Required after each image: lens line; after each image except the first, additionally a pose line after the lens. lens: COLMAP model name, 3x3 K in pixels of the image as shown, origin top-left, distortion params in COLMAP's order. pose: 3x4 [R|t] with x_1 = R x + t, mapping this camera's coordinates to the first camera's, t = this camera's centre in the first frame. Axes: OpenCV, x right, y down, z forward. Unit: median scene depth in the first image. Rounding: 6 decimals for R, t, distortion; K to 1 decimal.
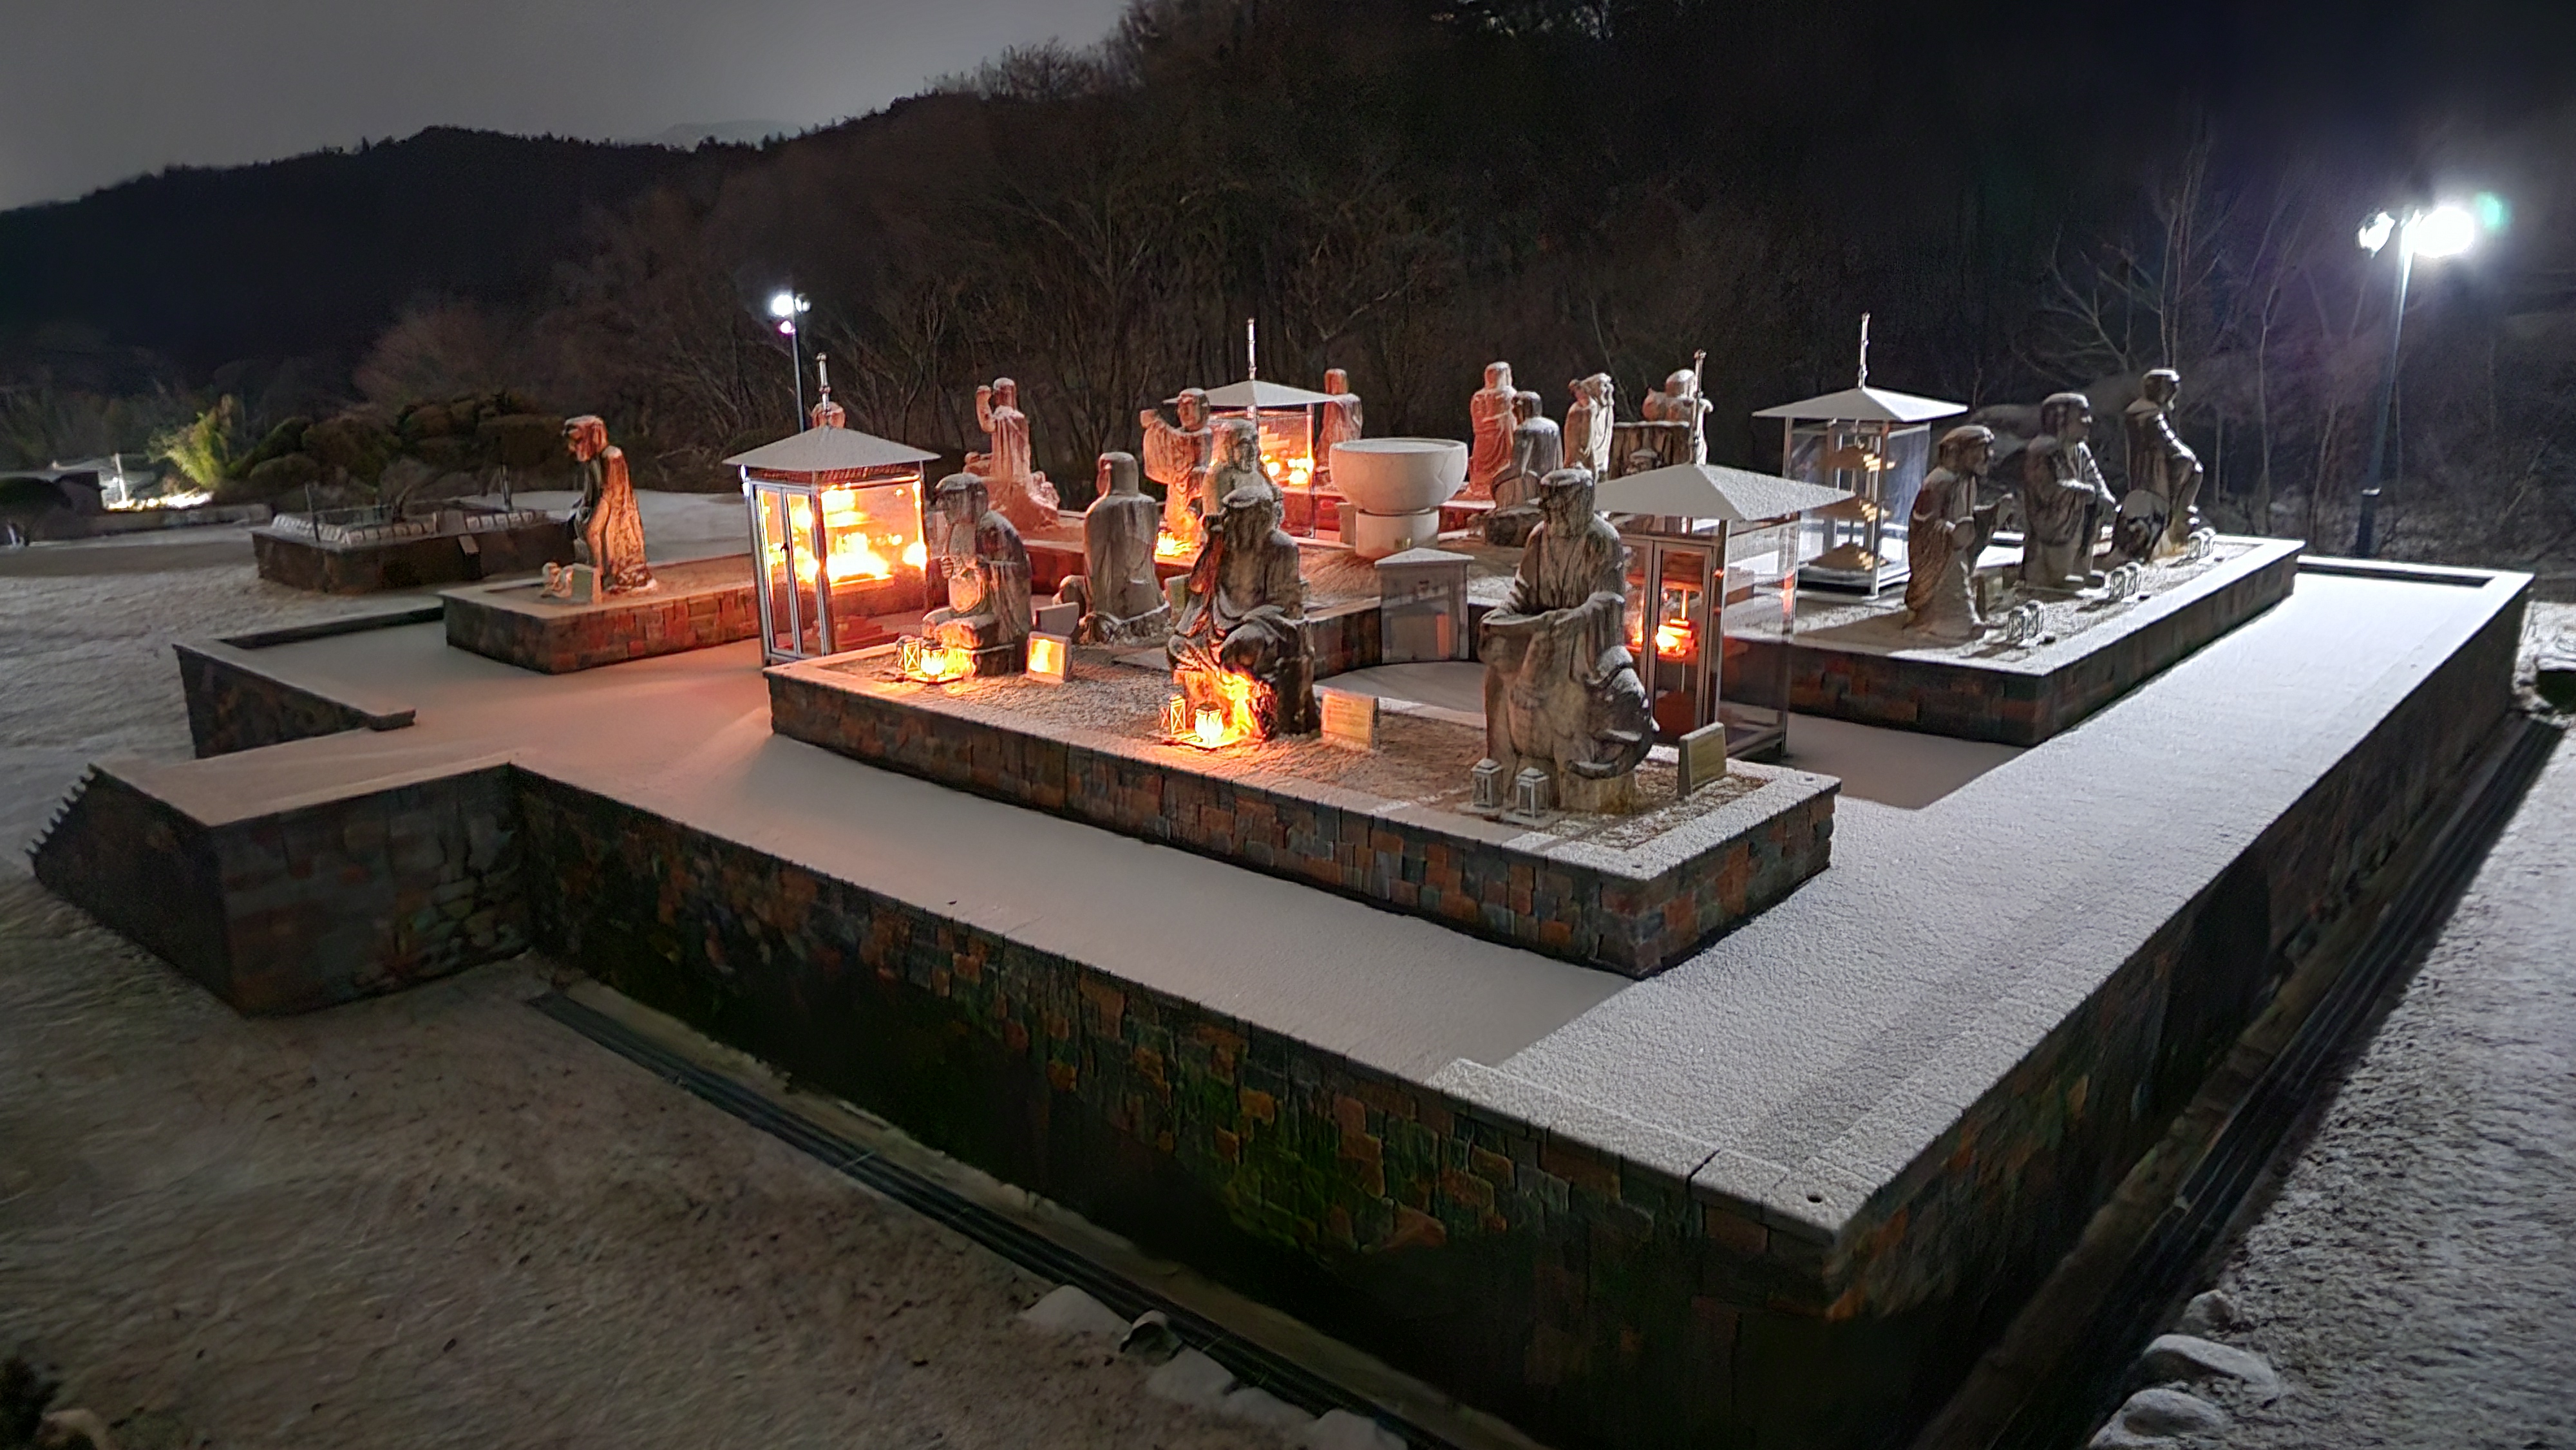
lens RADIAL K [[1813.4, 0, 1289.1], [0, 1813.4, 476.2], [0, 0, 1]] dist [-0.008091, -0.003309]
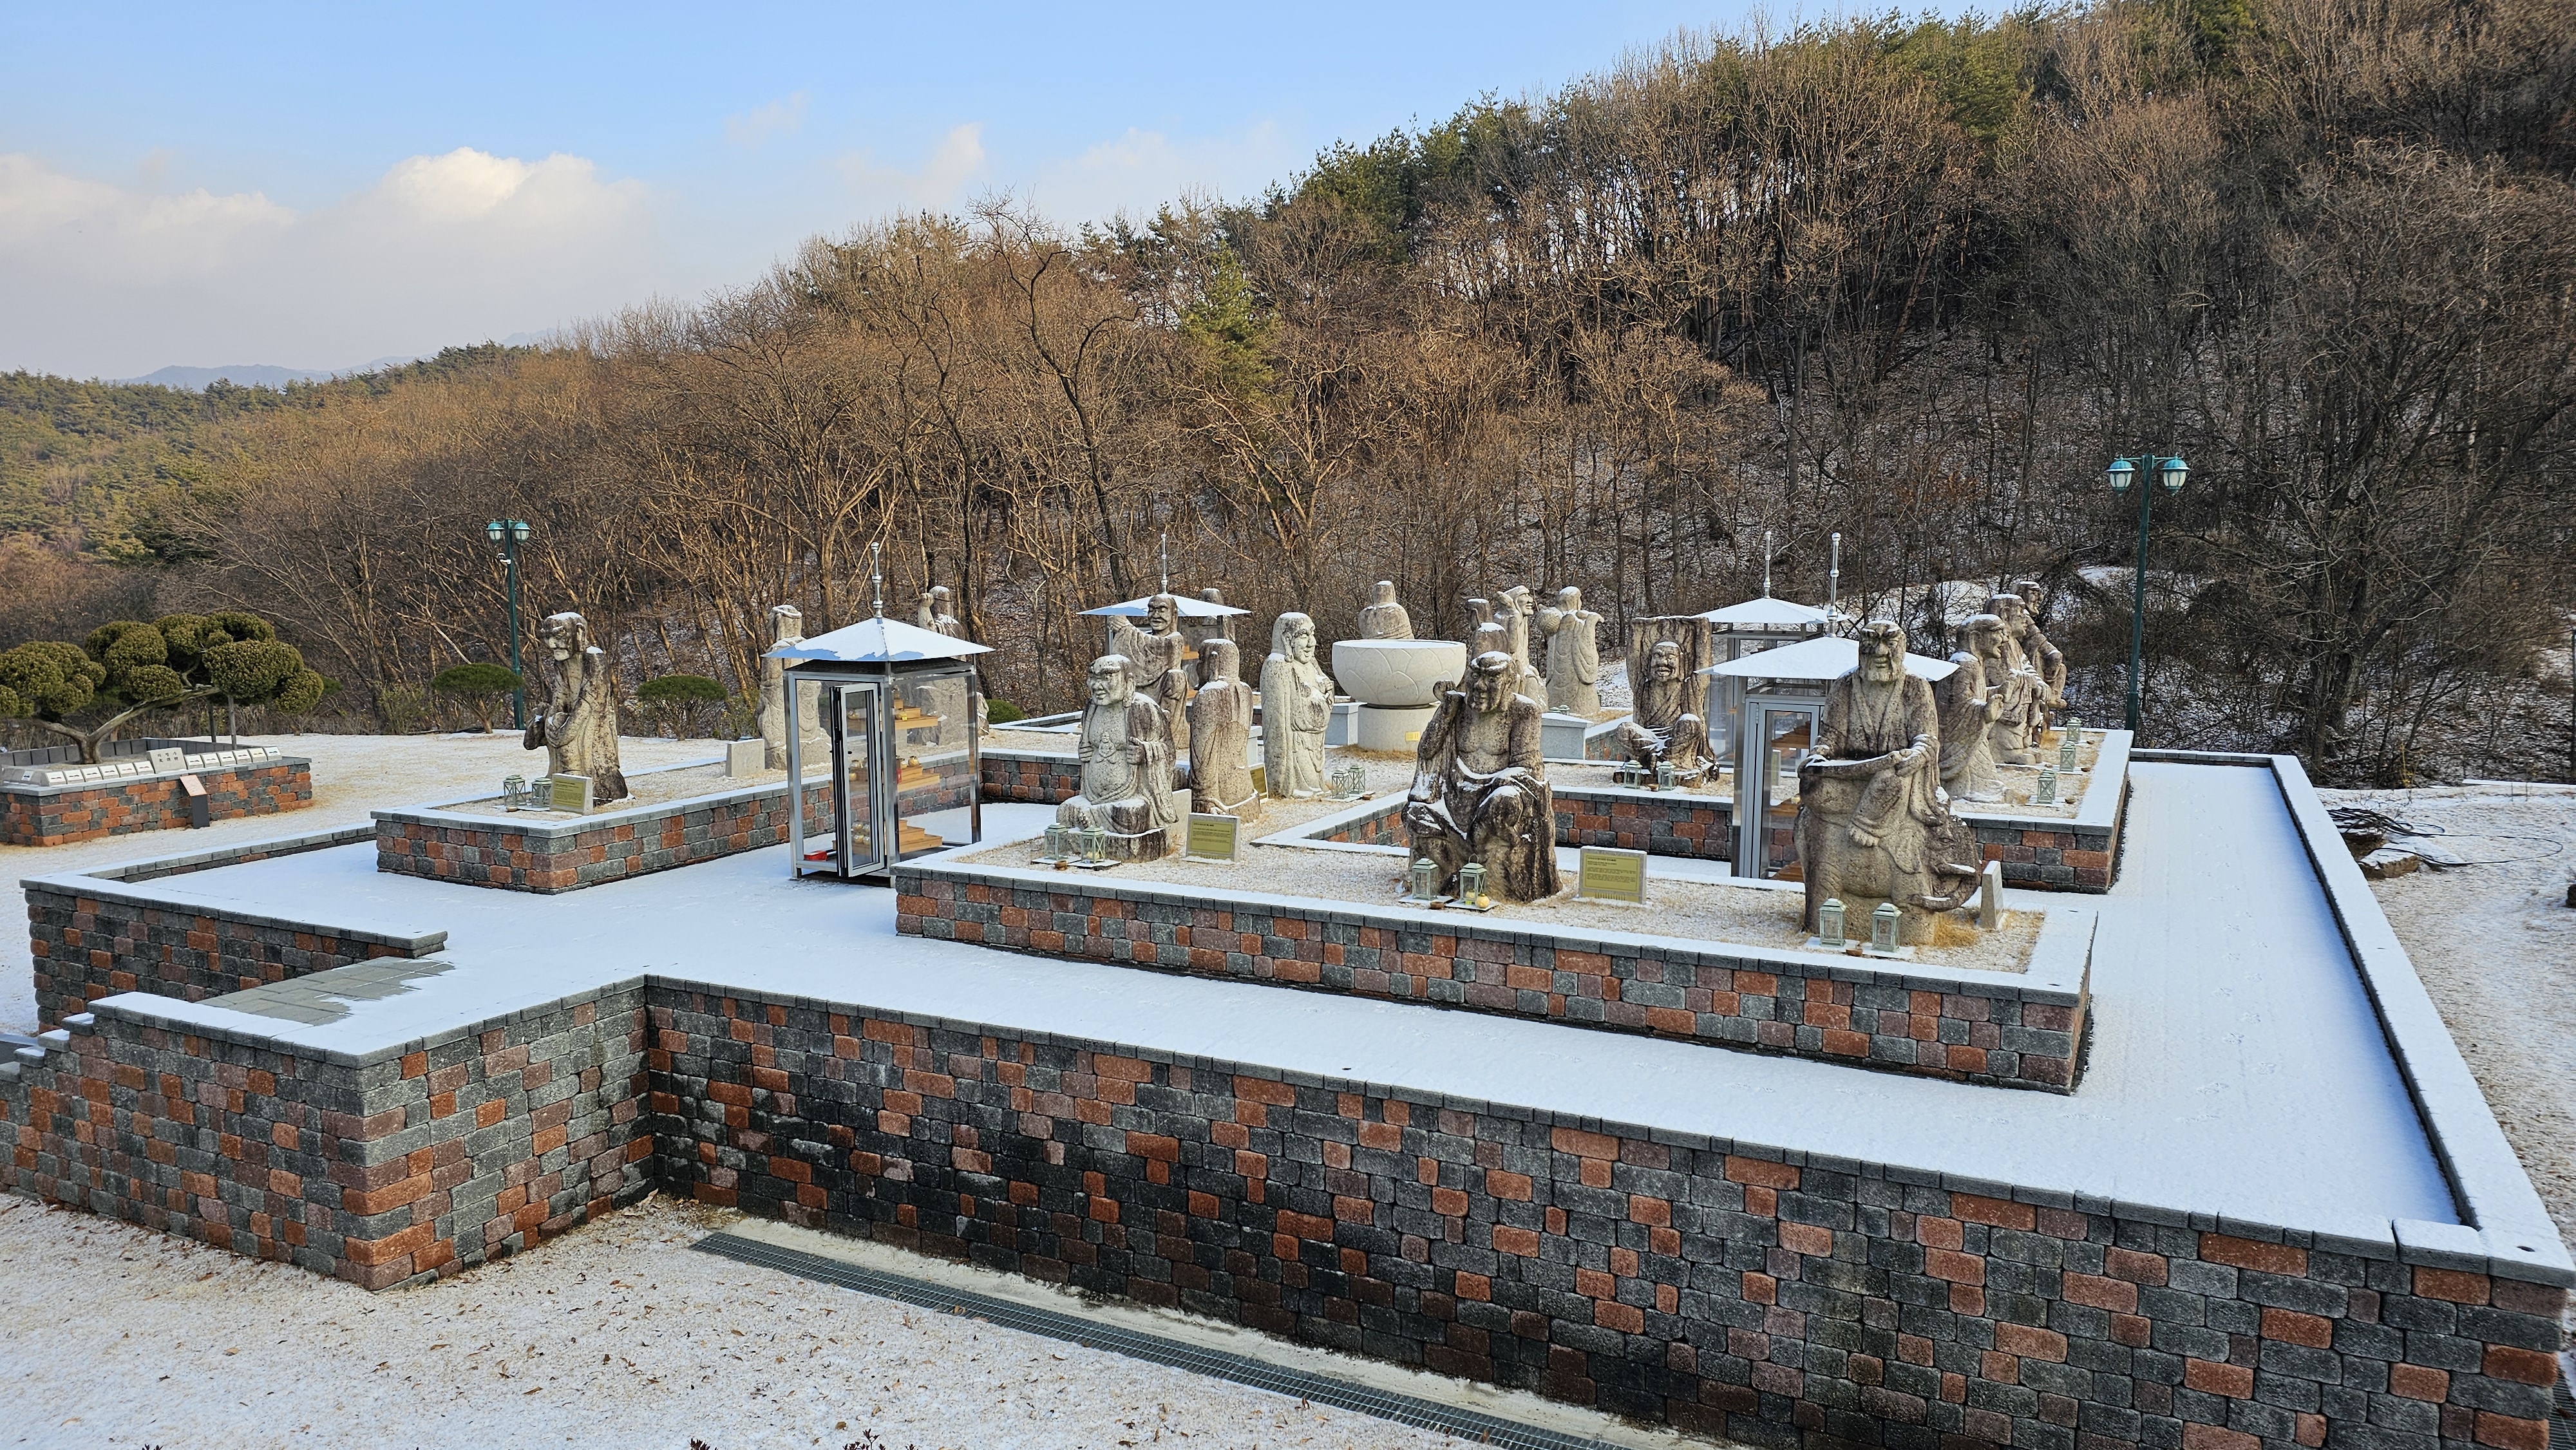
lens RADIAL K [[1728.4, 0, 1288.1], [0, 1728.4, 554.4], [0, 0, 1]] dist [0.065201, -0.073154]
pose [[0.970073, 0.010943, 0.242568, -0.368352], [0.013746, 0.994907, -0.099856, 0.046911], [-0.242426, 0.100202, 0.964982, 0.078566]]
